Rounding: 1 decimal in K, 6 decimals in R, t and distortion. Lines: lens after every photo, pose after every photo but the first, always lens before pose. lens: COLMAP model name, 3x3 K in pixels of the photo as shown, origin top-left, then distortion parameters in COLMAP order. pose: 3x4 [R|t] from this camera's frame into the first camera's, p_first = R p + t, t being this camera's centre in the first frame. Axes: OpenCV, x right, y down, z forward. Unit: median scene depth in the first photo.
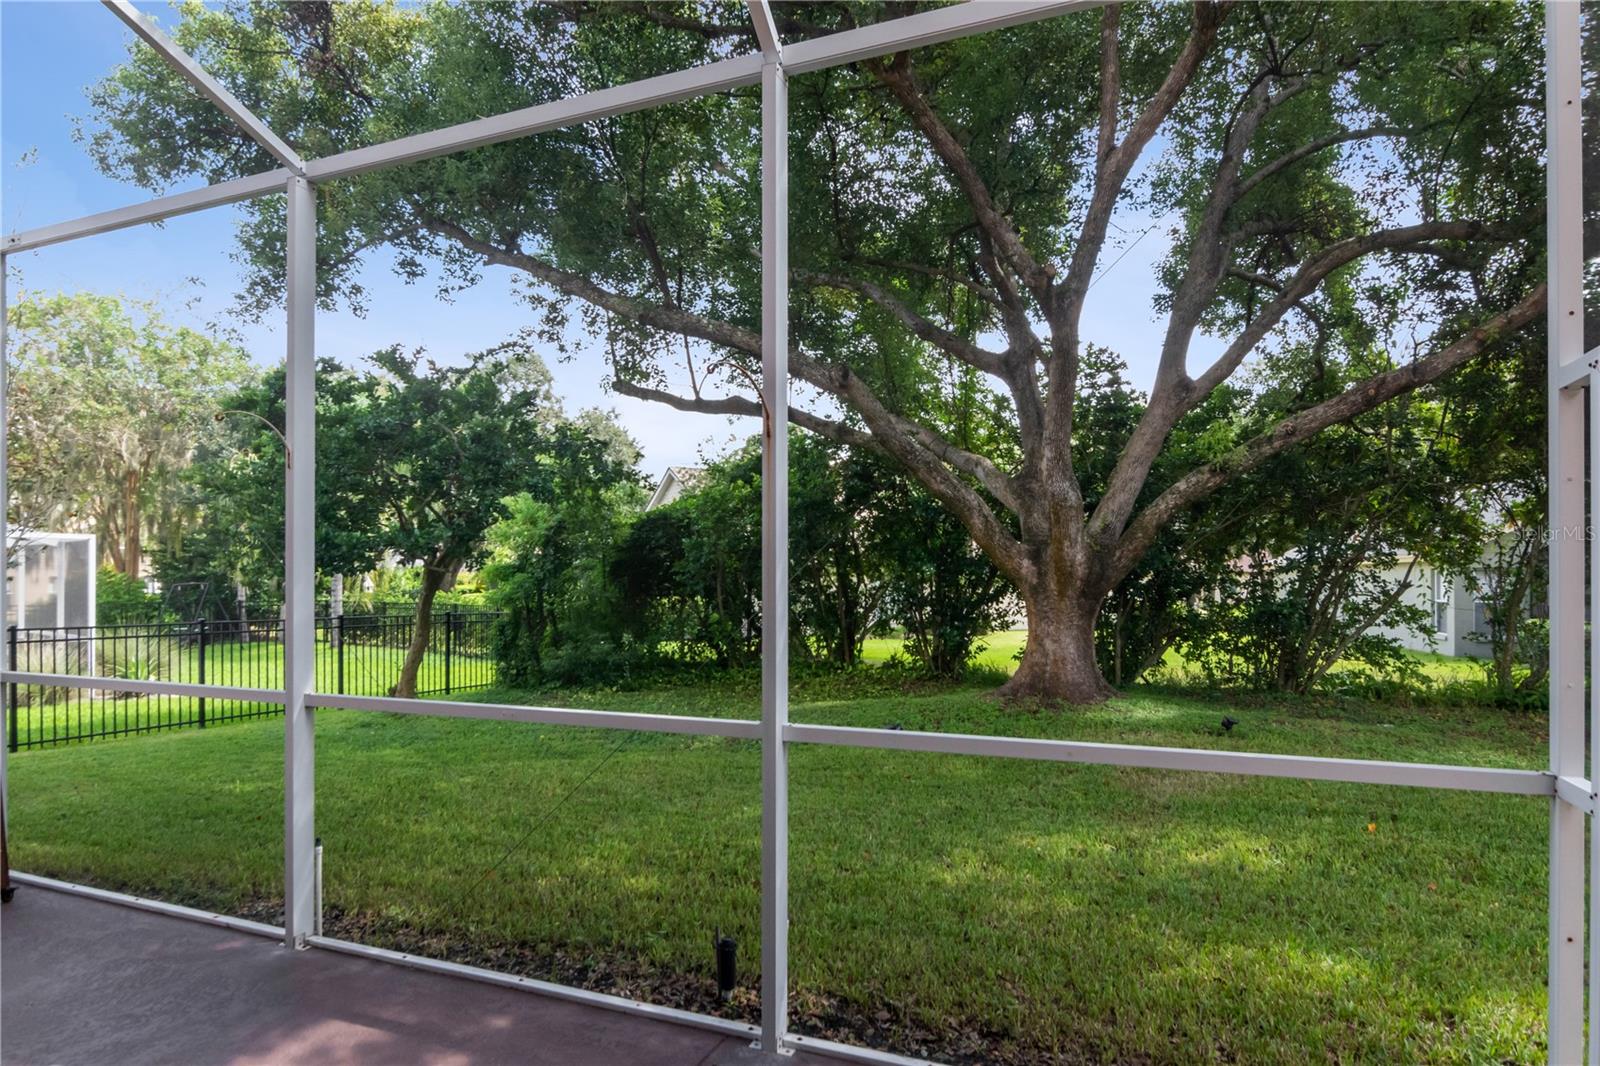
lens RADIAL K [[863.3, 0, 782.6], [0, 863.3, 576.3], [0, 0, 1]] dist [-0.005243, -0.004507]
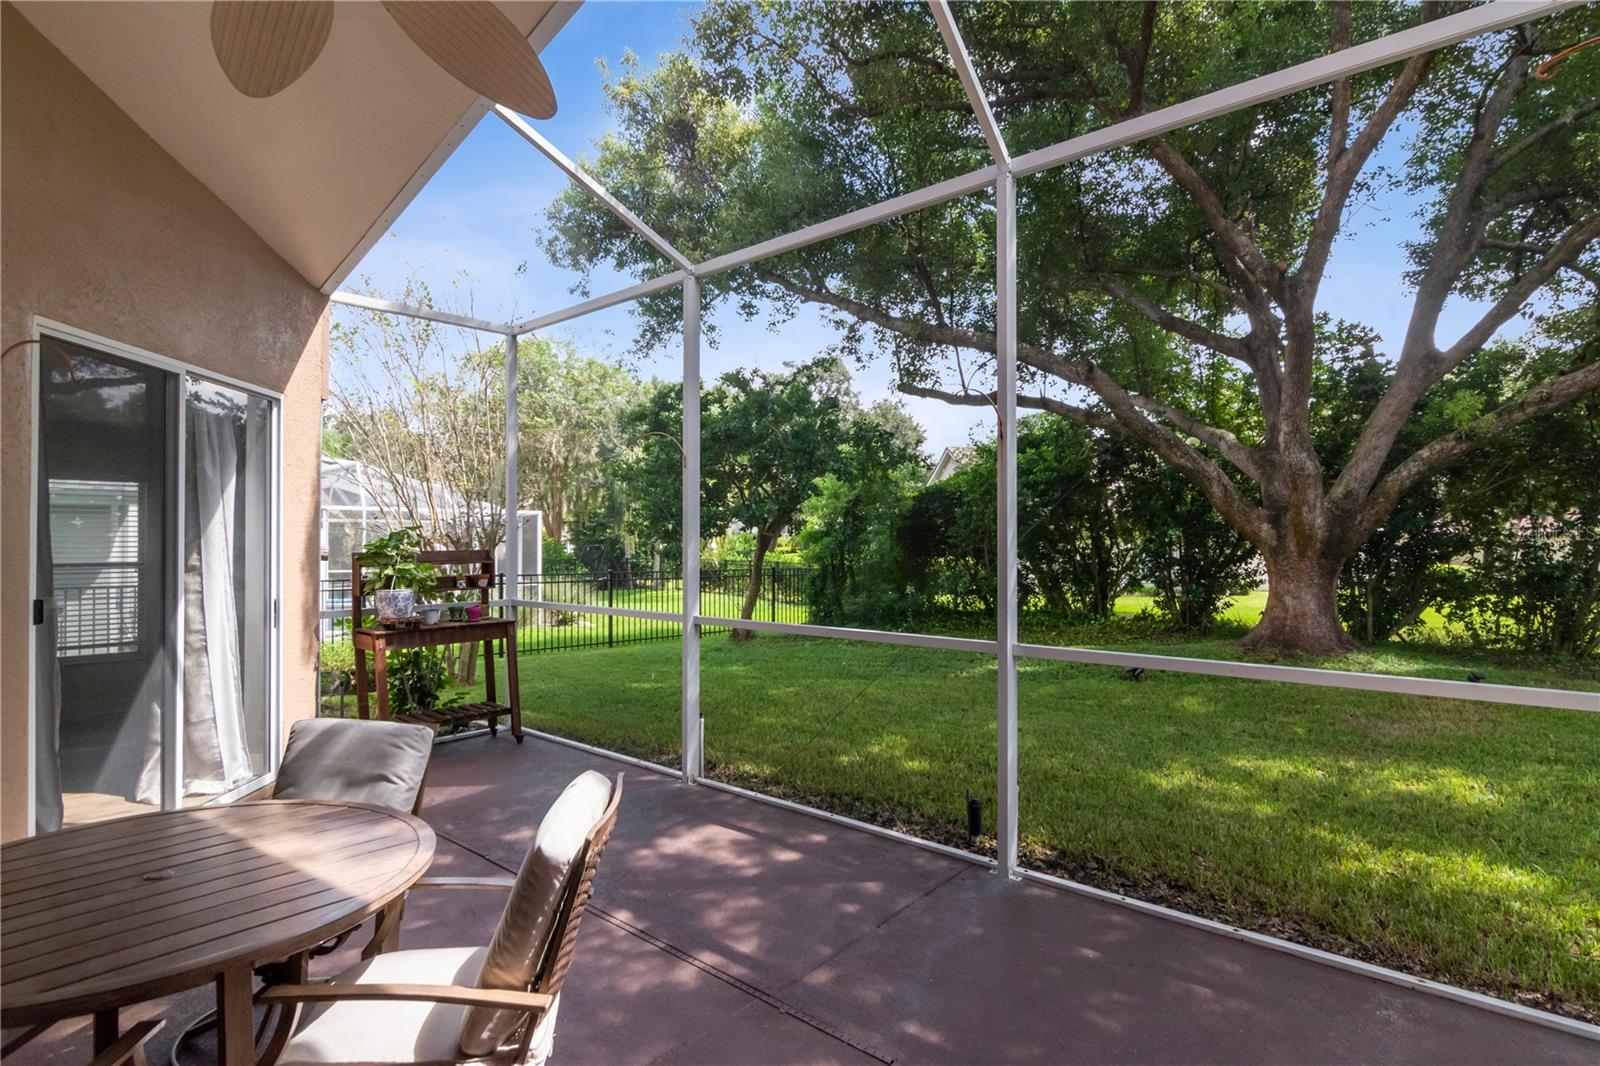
lens RADIAL K [[783.6, 0, 806.2], [0, 783.6, 536.5], [0, 0, 1]] dist [-0.003986, -0.006521]
pose [[0.950212, -0.002087, -0.311597, 0.034665], [0.000331, 0.999984, -0.005688, 0.002698], [0.311604, 0.005302, 0.950197, -0.138428]]
